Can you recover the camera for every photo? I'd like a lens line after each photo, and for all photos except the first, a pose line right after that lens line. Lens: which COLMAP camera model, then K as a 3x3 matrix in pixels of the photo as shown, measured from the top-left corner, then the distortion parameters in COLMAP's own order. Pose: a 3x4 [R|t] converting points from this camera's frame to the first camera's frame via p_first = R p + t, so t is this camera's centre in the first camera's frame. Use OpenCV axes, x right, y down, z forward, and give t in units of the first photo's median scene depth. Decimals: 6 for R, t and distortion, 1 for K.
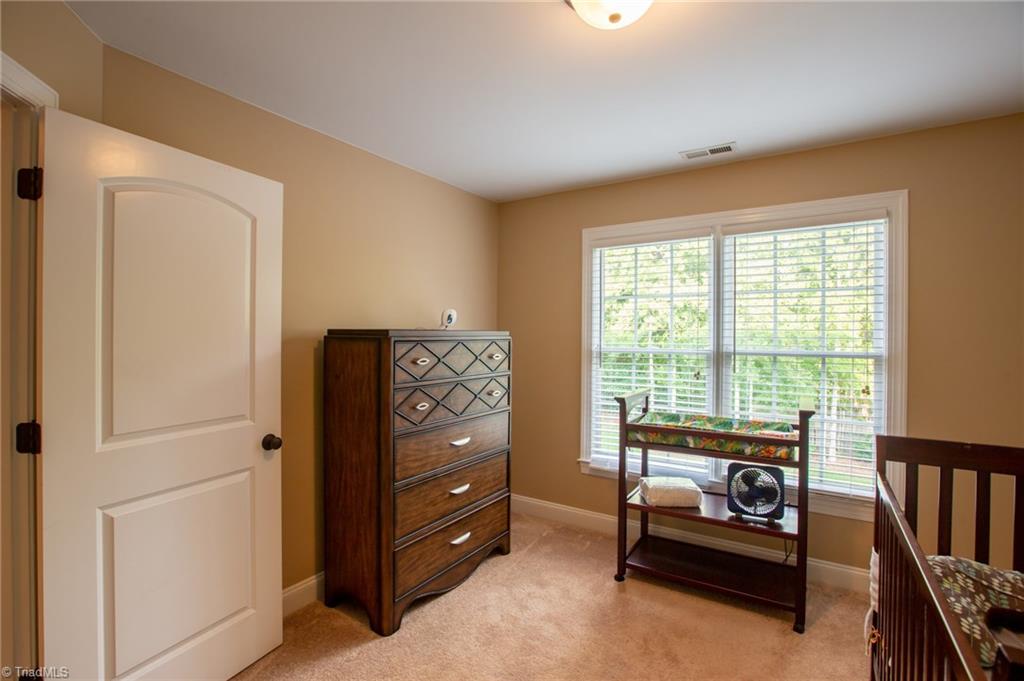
lens RADIAL K [[477.4, 0, 509.6], [0, 477.4, 341.2], [0, 0, 1]] dist [-0.025766, 0.001328]
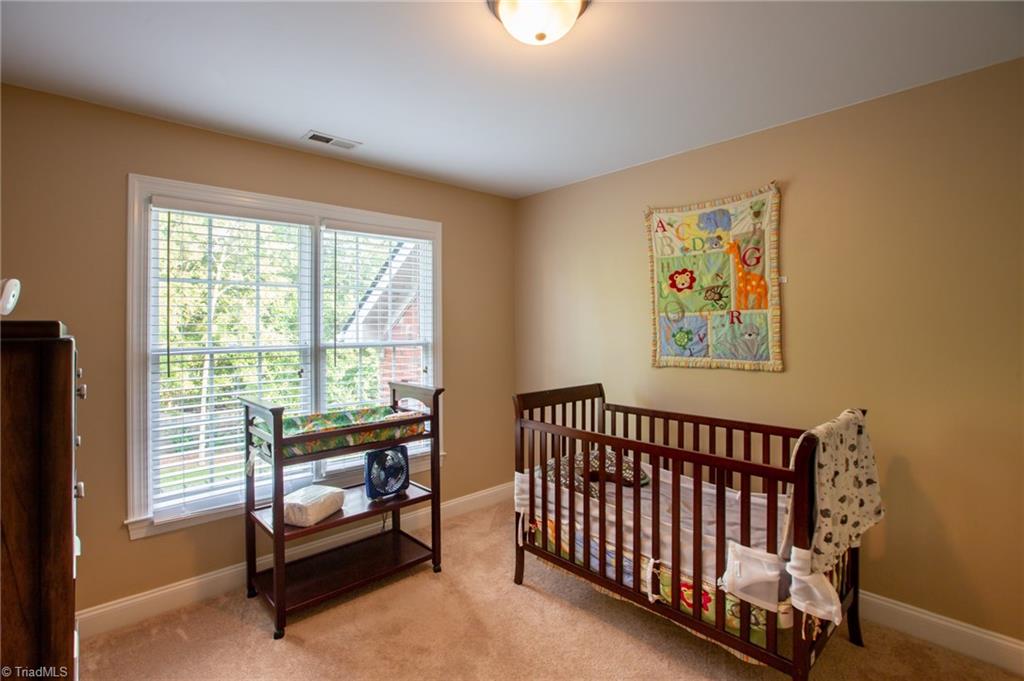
lens RADIAL K [[477.4, 0, 509.3], [0, 477.4, 329.6], [0, 0, 1]] dist [-0.025766, 0.001328]
pose [[0.256936, -0.010064, 0.966376, -0.448414], [0.022961, 0.999727, 0.004307, -0.007889], [-0.966156, 0.021082, 0.257097, 0.428356]]
